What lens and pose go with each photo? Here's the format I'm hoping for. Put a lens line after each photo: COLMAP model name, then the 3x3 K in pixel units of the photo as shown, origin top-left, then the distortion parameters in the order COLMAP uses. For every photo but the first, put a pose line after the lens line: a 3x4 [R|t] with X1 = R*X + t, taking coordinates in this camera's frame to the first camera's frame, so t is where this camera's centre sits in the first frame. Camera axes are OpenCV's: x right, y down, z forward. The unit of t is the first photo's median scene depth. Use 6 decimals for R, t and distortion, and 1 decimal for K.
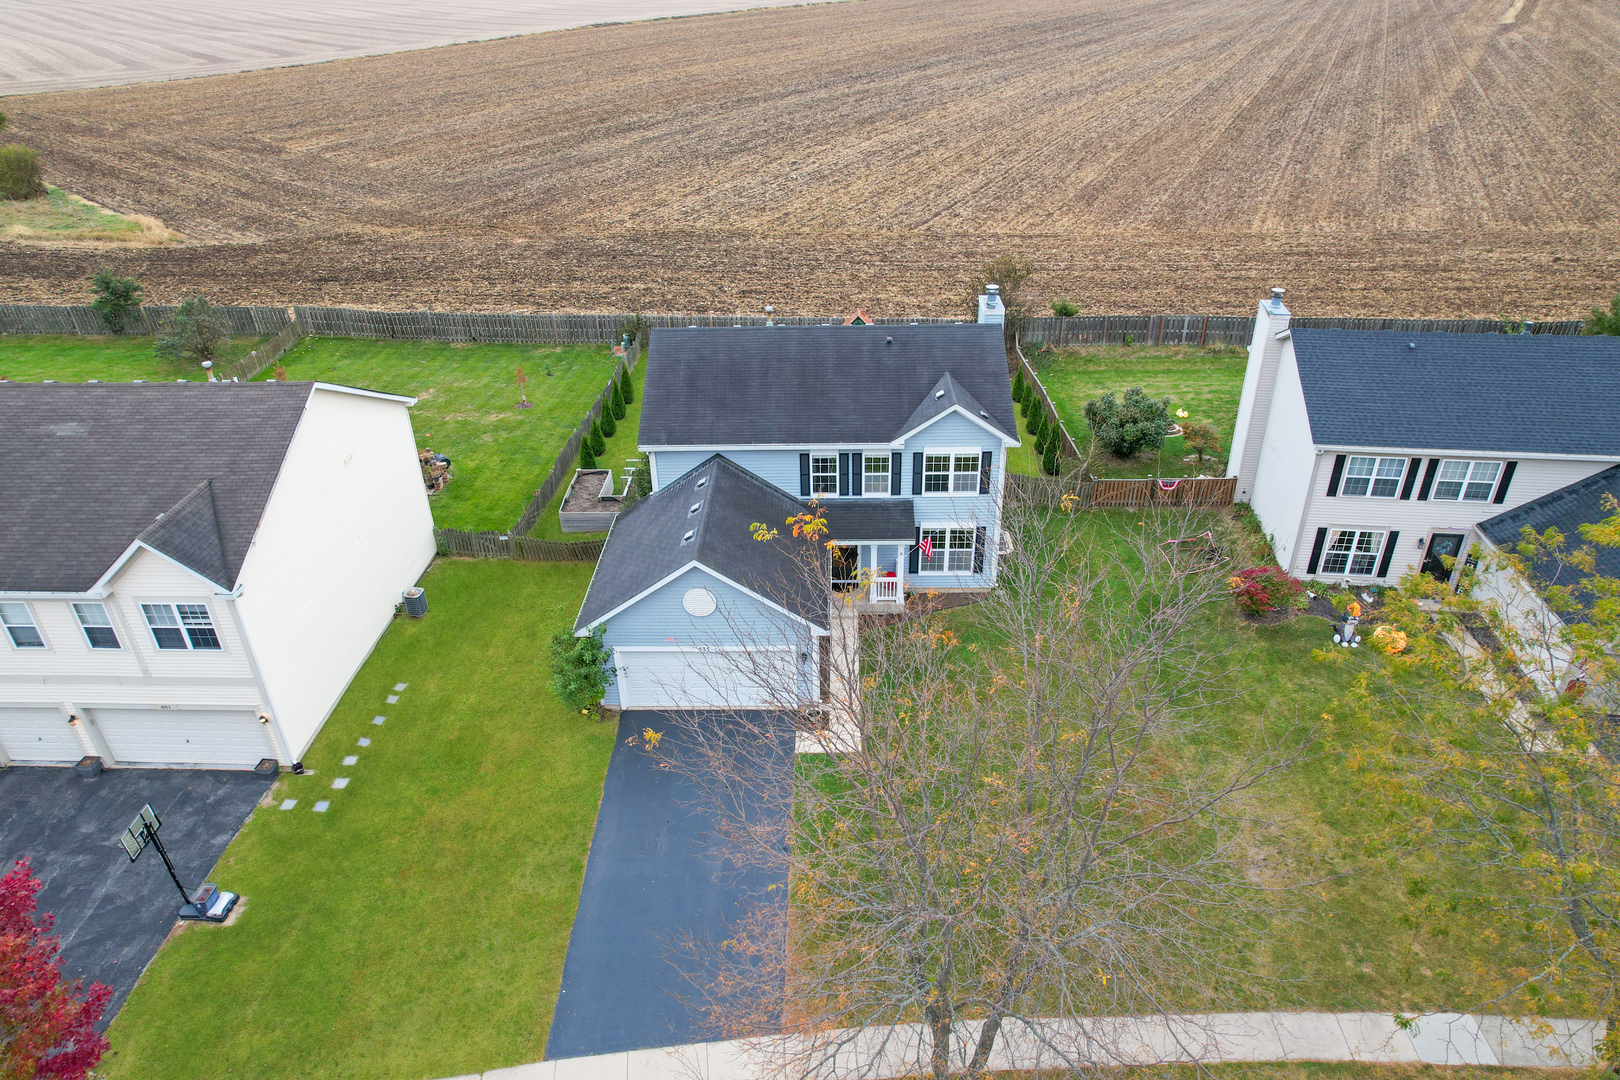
lens RADIAL K [[1003.9, 0, 806.3], [0, 1003.9, 532.6], [0, 0, 1]] dist [0.001500, 0.002117]
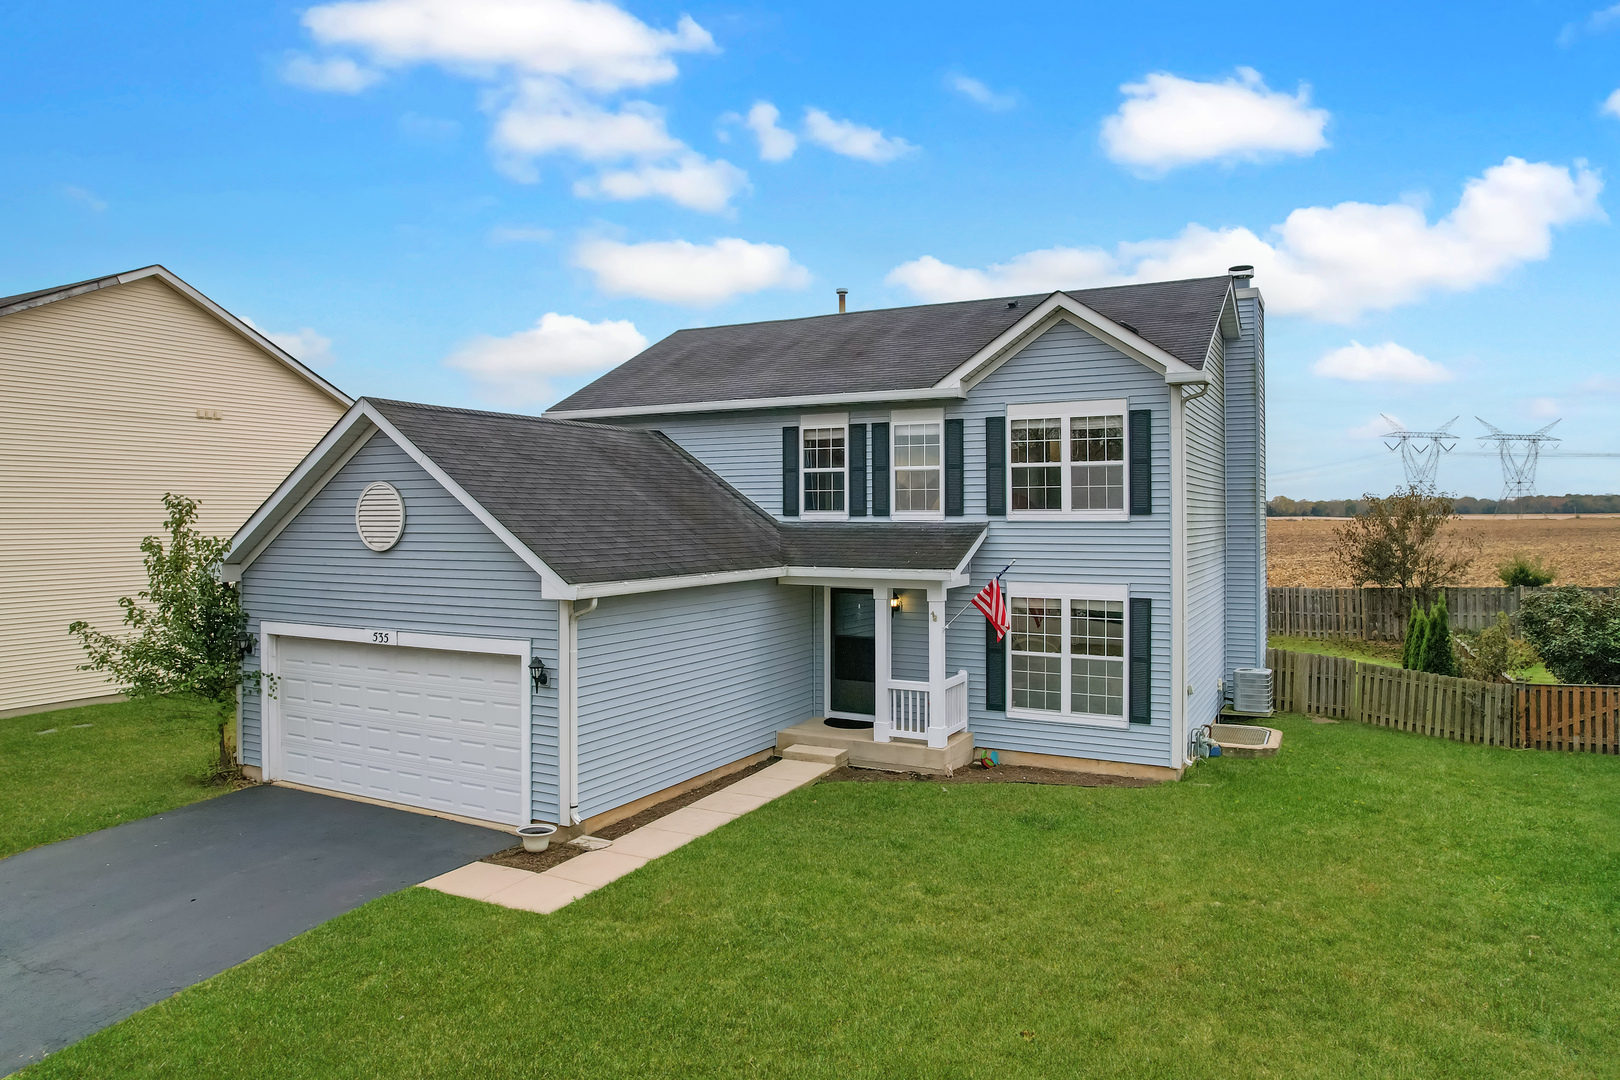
lens RADIAL K [[1003.9, 0, 812.9], [0, 1003.9, 537.1], [0, 0, 1]] dist [0.001500, 0.002117]
pose [[0.891664, 0.021420, -0.452190, 0.249706], [-0.242016, 0.866708, -0.436171, 0.201341], [0.382574, 0.498355, 0.777997, 0.600917]]
